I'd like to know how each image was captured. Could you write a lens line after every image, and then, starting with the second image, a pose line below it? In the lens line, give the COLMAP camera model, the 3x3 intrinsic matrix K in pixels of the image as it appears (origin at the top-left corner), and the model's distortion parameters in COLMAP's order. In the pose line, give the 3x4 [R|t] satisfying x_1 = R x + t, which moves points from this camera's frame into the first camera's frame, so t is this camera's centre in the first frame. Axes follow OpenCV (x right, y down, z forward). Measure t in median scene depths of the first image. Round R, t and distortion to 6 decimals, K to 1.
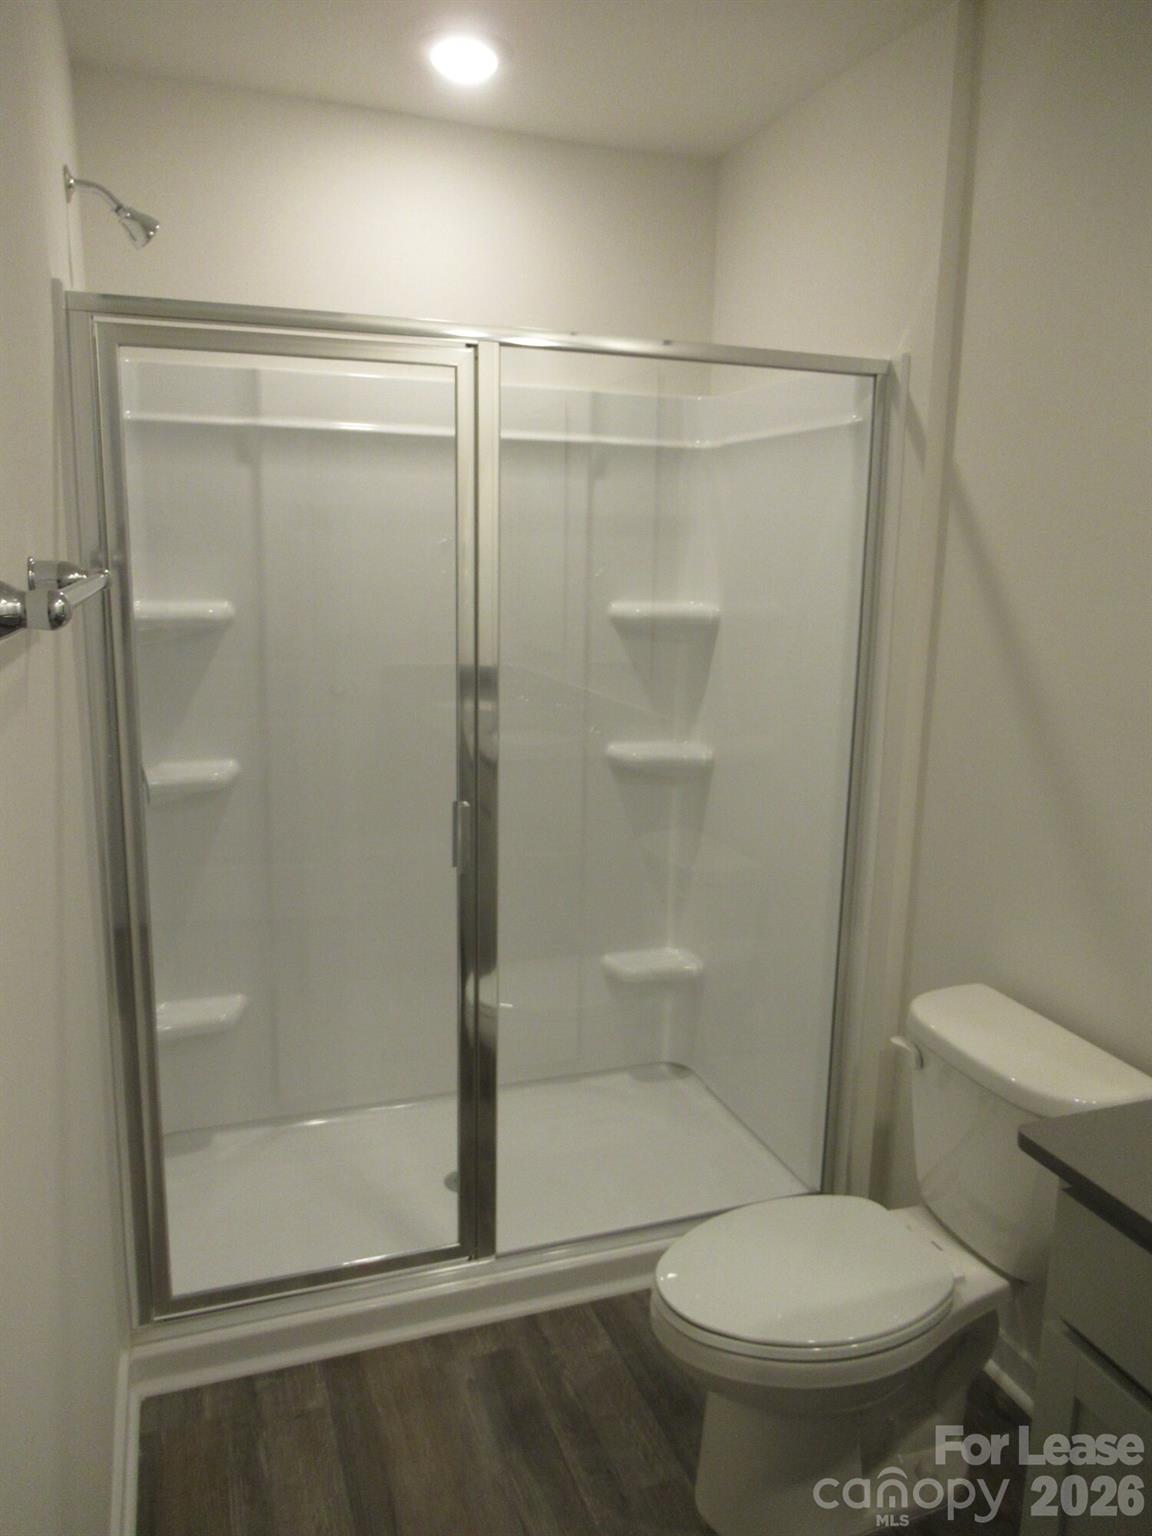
lens RADIAL K [[1145.1, 0, 563.0], [0, 1145.1, 765.4], [0, 0, 1]] dist [-0.002664, 0.001281]
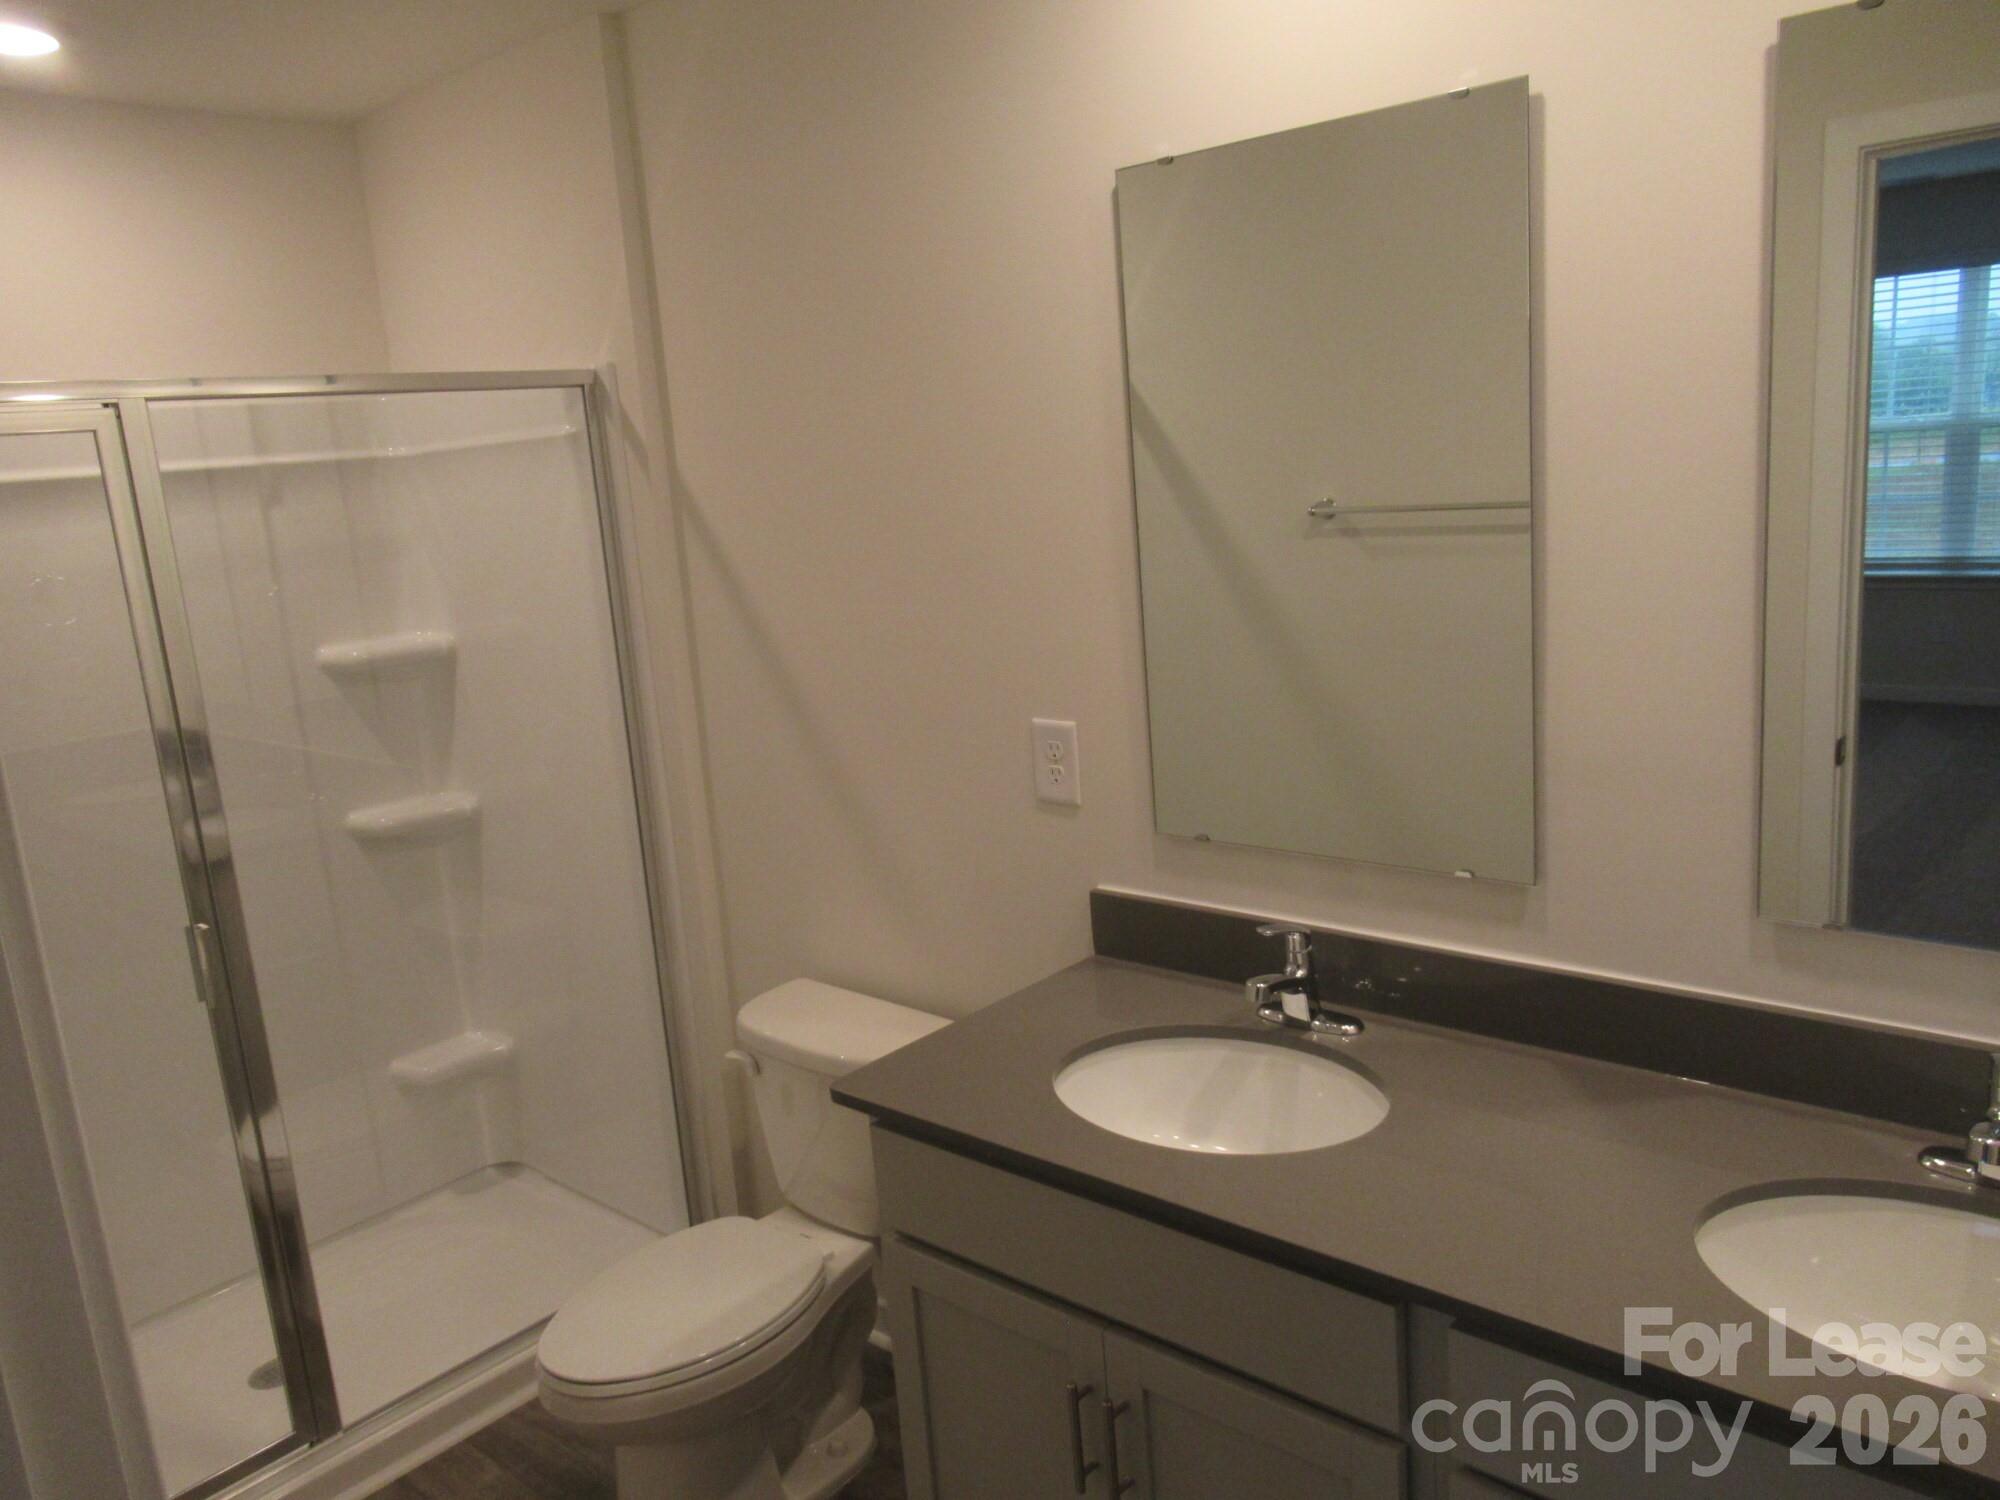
lens RADIAL K [[1491.0, 0, 985.1], [0, 1491.0, 737.4], [0, 0, 1]] dist [-0.002664, 0.001281]
pose [[0.872293, -0.179408, 0.454881, -0.052684], [0.184986, 0.982199, 0.032653, -0.031121], [-0.452642, 0.055664, 0.889953, -0.244553]]
